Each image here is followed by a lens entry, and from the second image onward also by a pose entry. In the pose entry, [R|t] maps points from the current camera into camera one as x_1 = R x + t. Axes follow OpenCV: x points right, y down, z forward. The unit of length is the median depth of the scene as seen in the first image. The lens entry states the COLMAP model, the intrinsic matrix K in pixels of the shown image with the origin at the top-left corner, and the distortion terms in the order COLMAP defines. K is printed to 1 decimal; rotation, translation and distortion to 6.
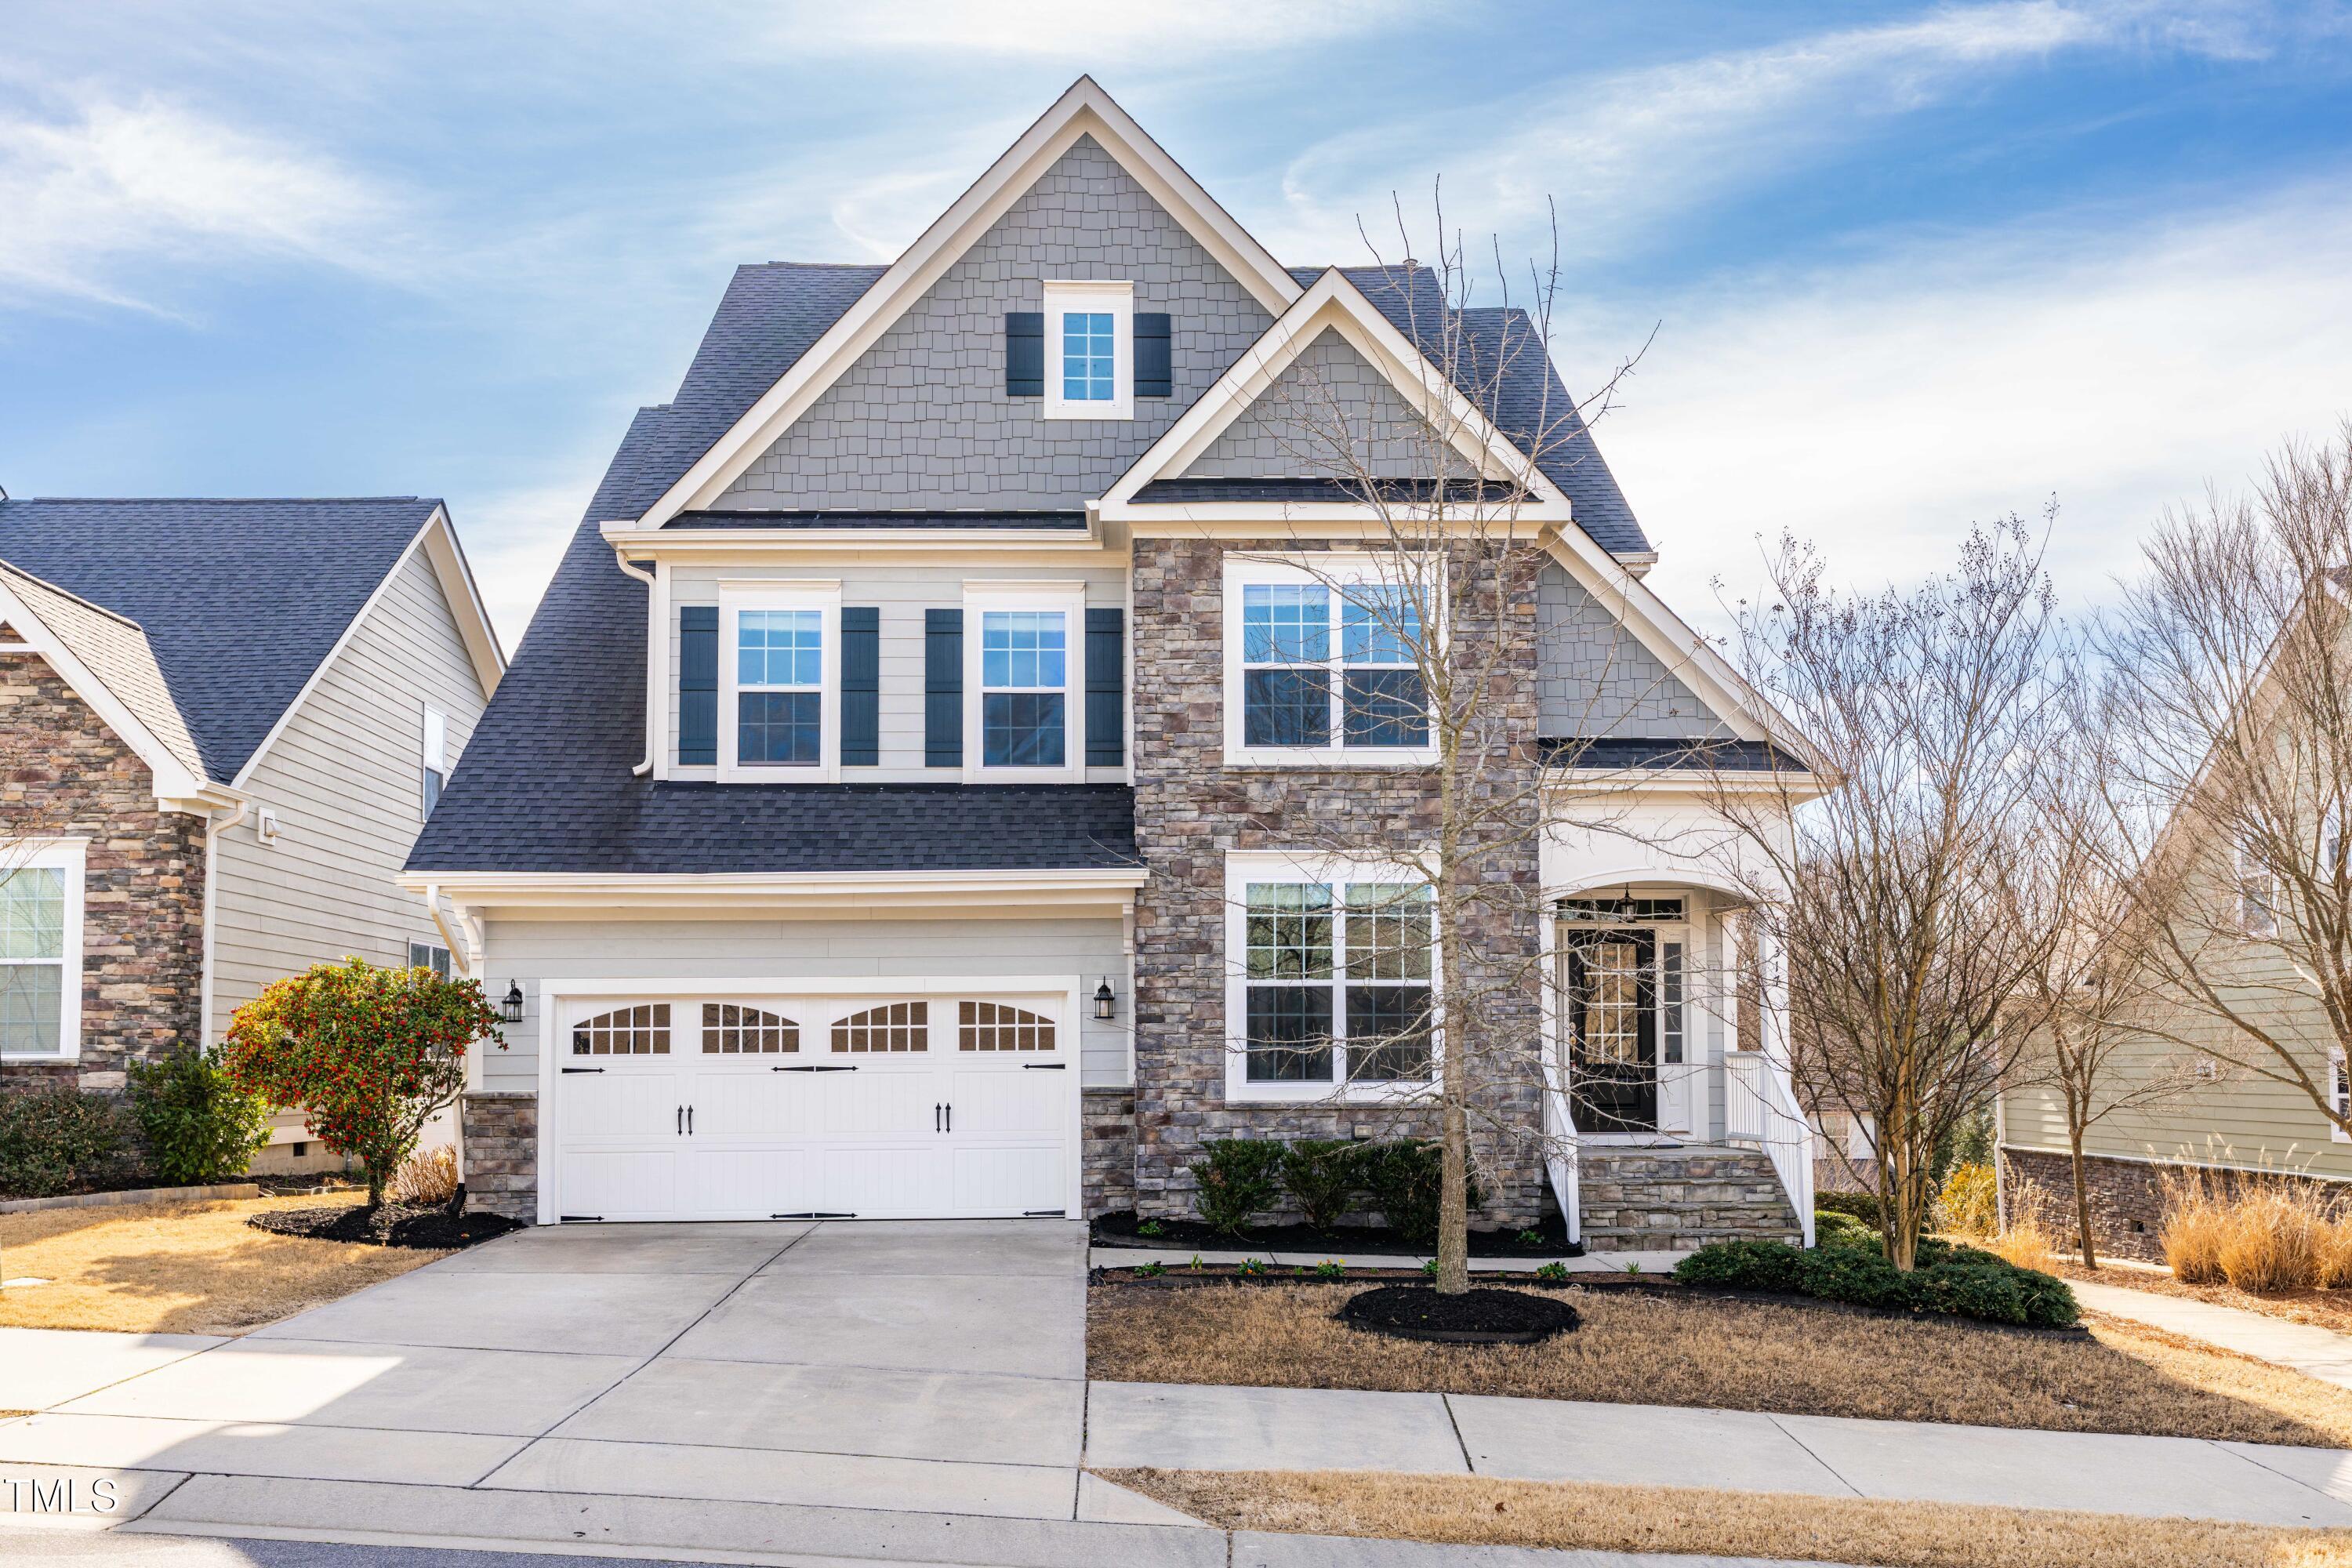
lens RADIAL K [[2037.0, 0, 1236.1], [0, 2037.0, 783.6], [0, 0, 1]] dist [0.006715, 0.001459]
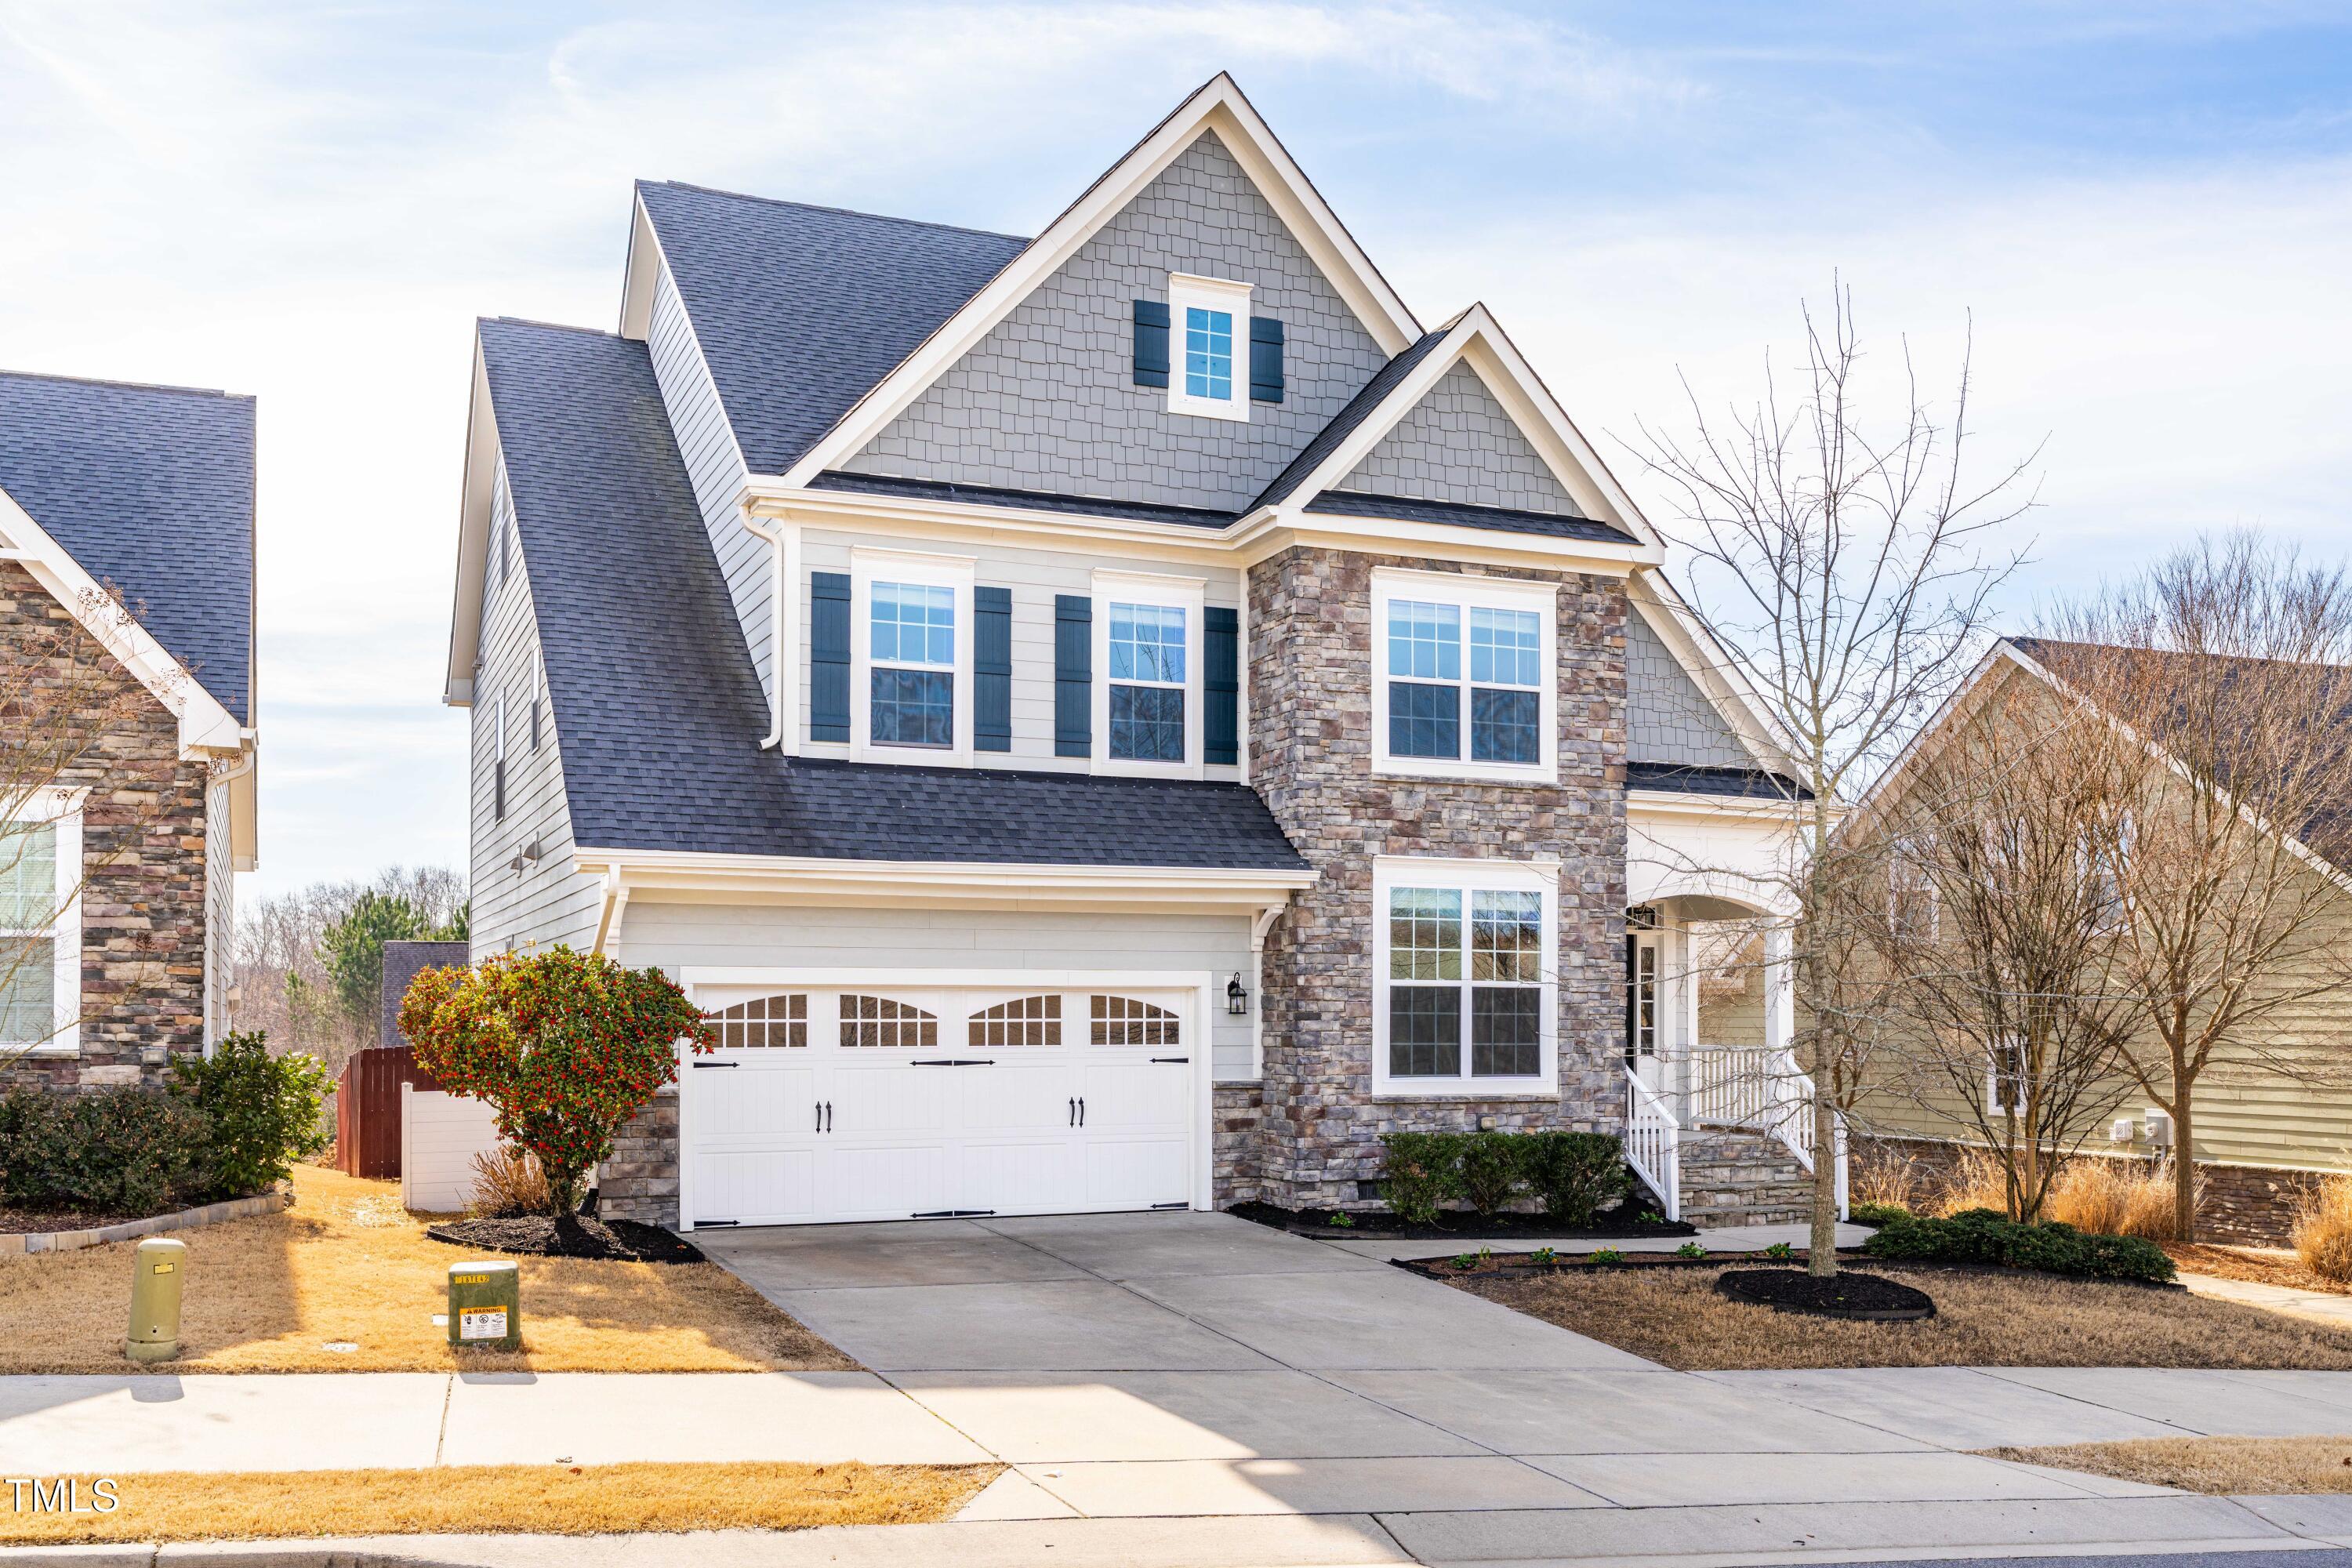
lens RADIAL K [[2042.9, 0, 1177.2], [0, 2042.9, 807.6], [0, 0, 1]] dist [0.005960, 0.009252]
pose [[0.935703, 0.043735, 0.350068, -0.454880], [-0.055205, 0.998214, 0.022849, -0.009496], [-0.348443, -0.040706, 0.936446, 0.057919]]
